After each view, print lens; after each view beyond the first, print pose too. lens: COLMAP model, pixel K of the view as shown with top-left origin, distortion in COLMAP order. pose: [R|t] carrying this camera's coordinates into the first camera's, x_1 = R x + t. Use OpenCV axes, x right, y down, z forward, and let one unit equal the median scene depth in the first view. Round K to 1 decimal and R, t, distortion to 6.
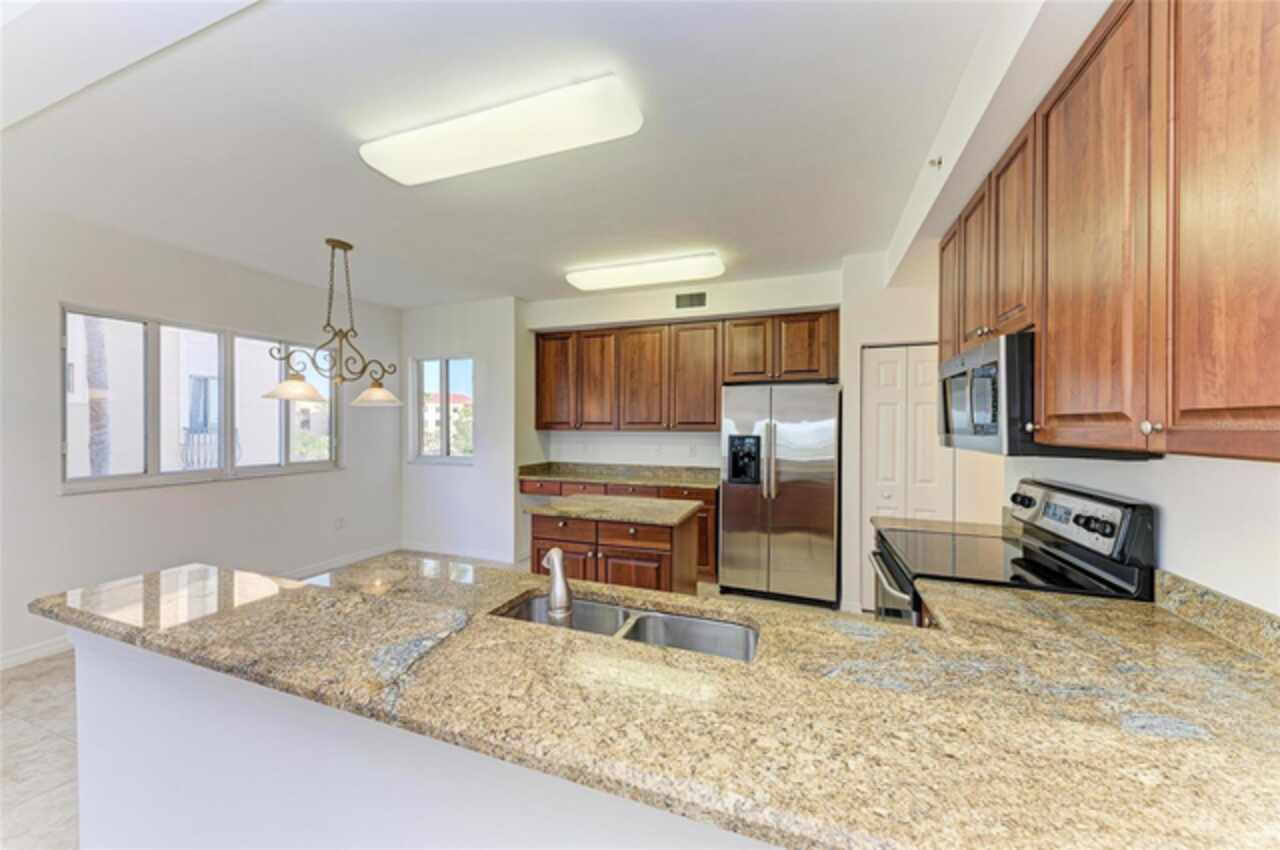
lens RADIAL K [[456.0, 0, 645.0], [0, 456.0, 428.8], [0, 0, 1]] dist [0.008288, -0.001164]
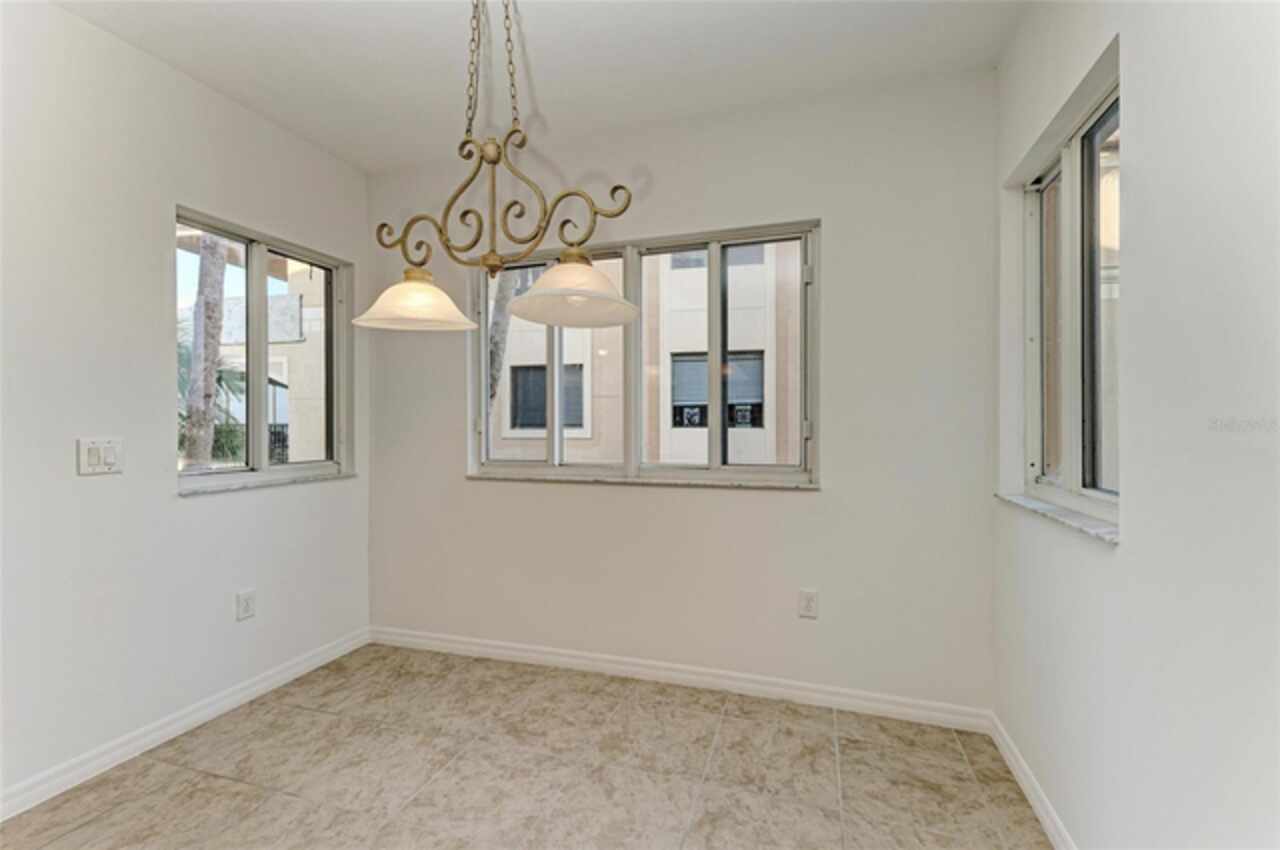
lens RADIAL K [[578.0, 0, 641.9], [0, 578.0, 423.0], [0, 0, 1]] dist [0.000544, 0.000224]
pose [[0.055347, -0.001676, -0.998466, -0.146248], [-0.004101, 0.999990, -0.001906, 0.032608], [0.998459, 0.004200, 0.055339, 1.096589]]
